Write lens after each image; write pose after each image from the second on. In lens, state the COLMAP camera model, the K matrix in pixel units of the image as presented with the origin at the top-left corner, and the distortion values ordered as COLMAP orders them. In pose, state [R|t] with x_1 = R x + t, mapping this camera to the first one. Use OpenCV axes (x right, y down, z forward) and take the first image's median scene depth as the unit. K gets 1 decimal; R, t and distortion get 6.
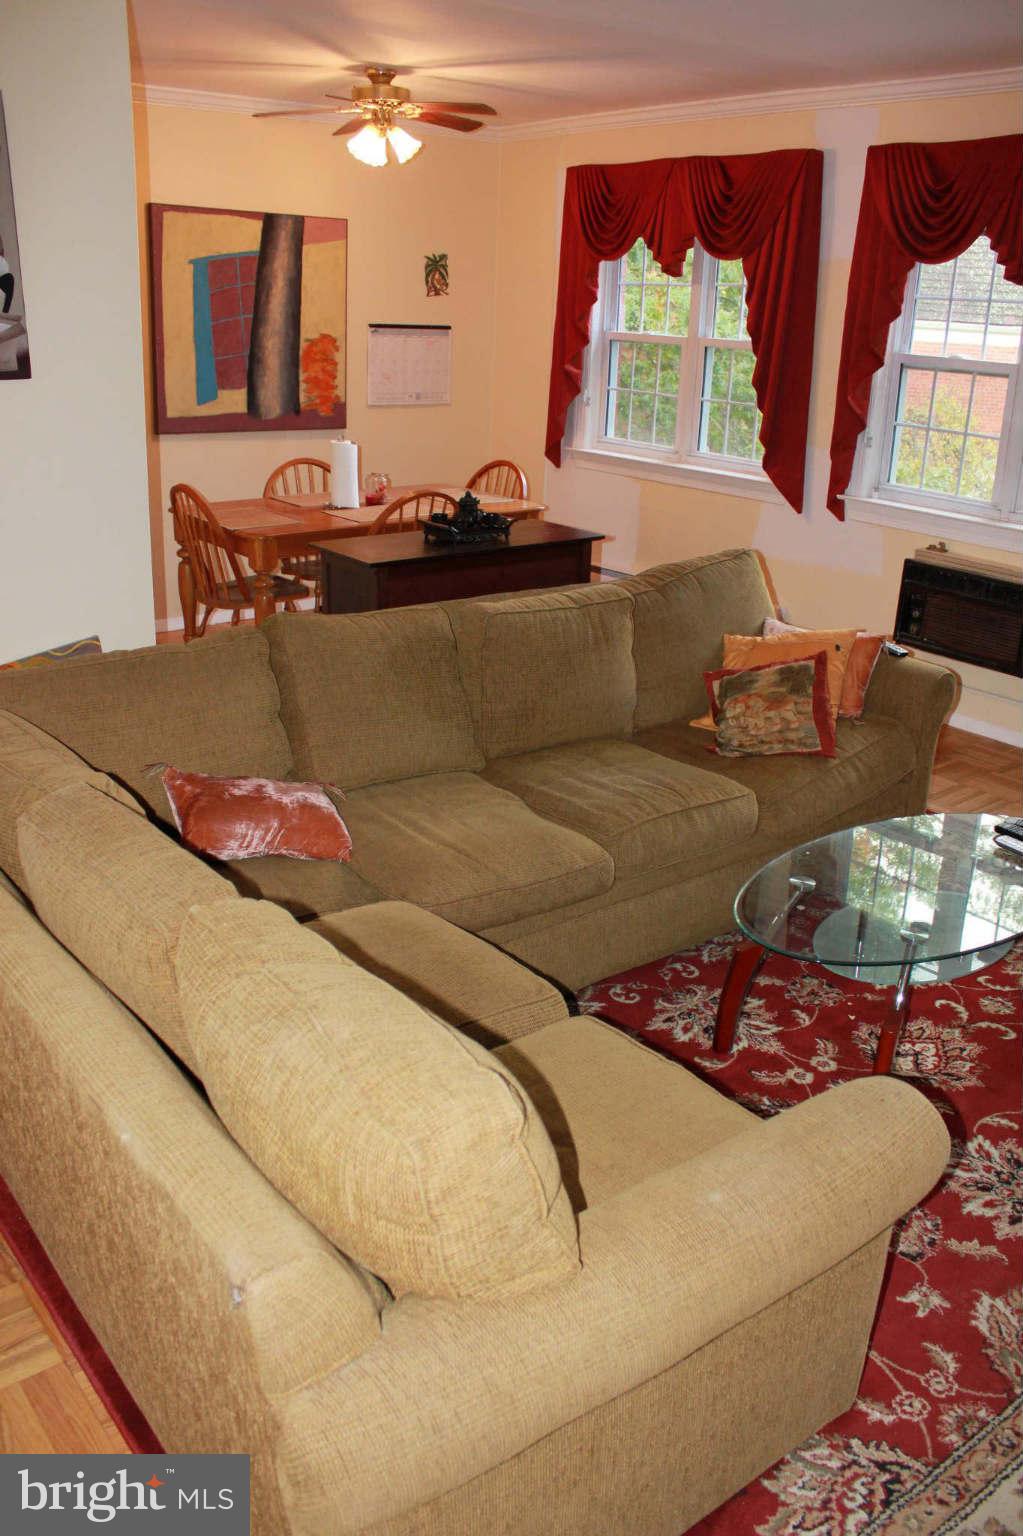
lens RADIAL K [[1290.4, 0, 530.1], [0, 1290.4, 764.6], [0, 0, 1]] dist [-0.162506, 0.151061]
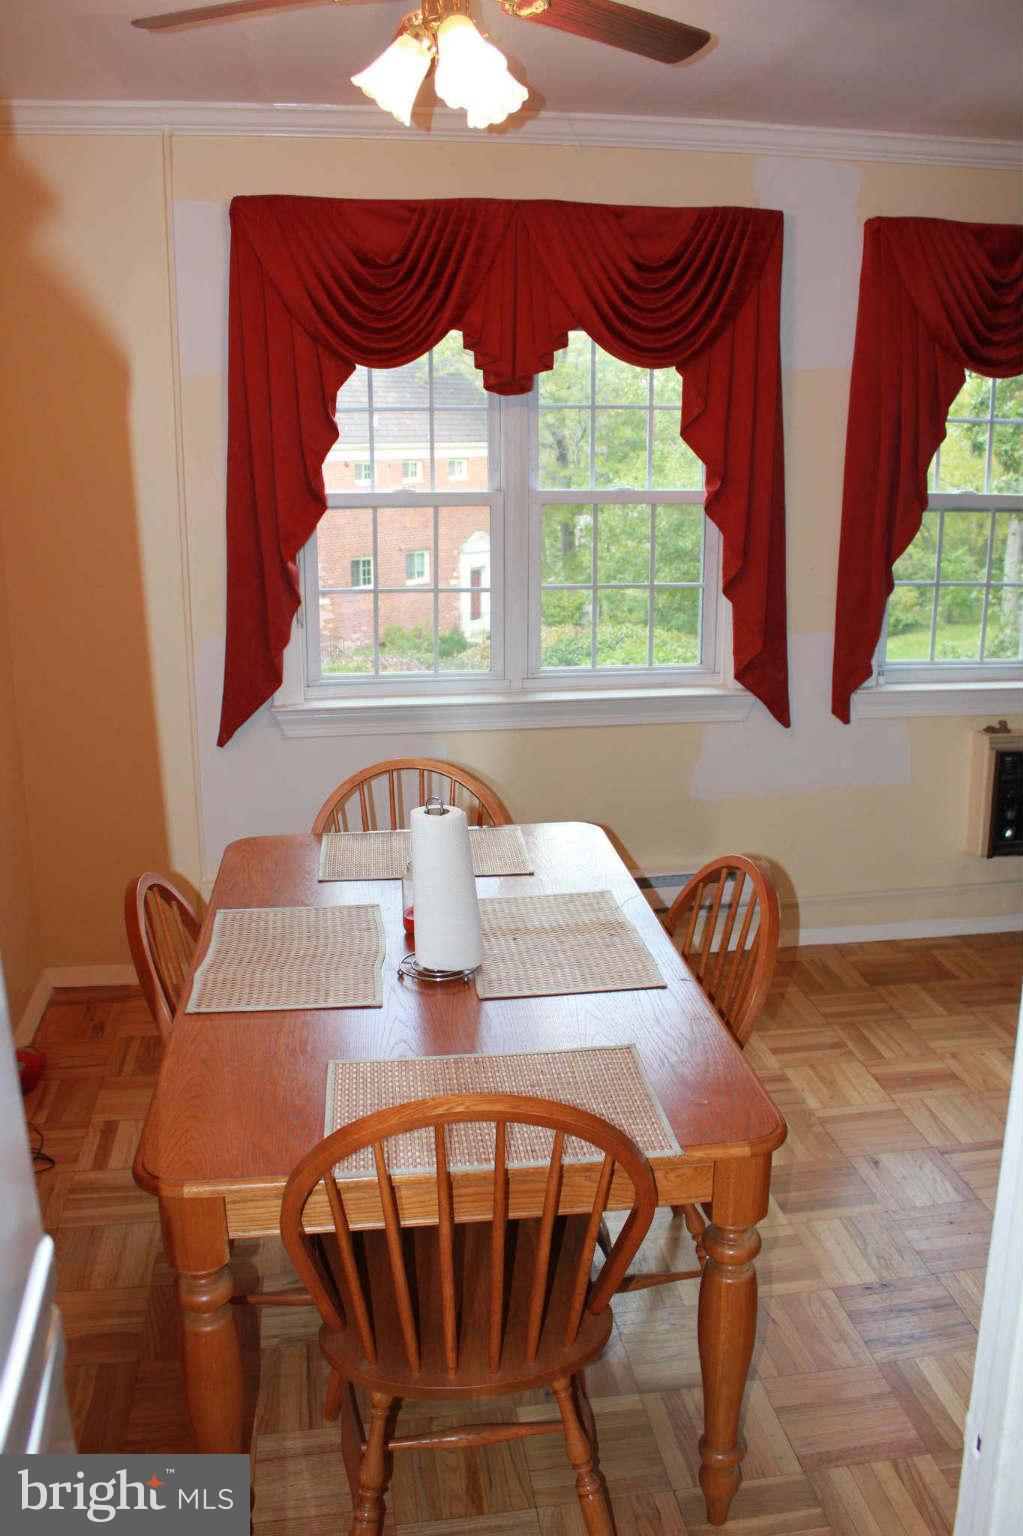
lens RADIAL K [[1290.4, 0, 530.1], [0, 1290.4, 764.6], [0, 0, 1]] dist [-0.162506, 0.151061]
pose [[0.510525, -0.244155, 0.824471, -0.445994], [0.308283, 0.947069, 0.089567, -0.283907], [-0.802699, 0.208444, 0.558771, 0.725123]]
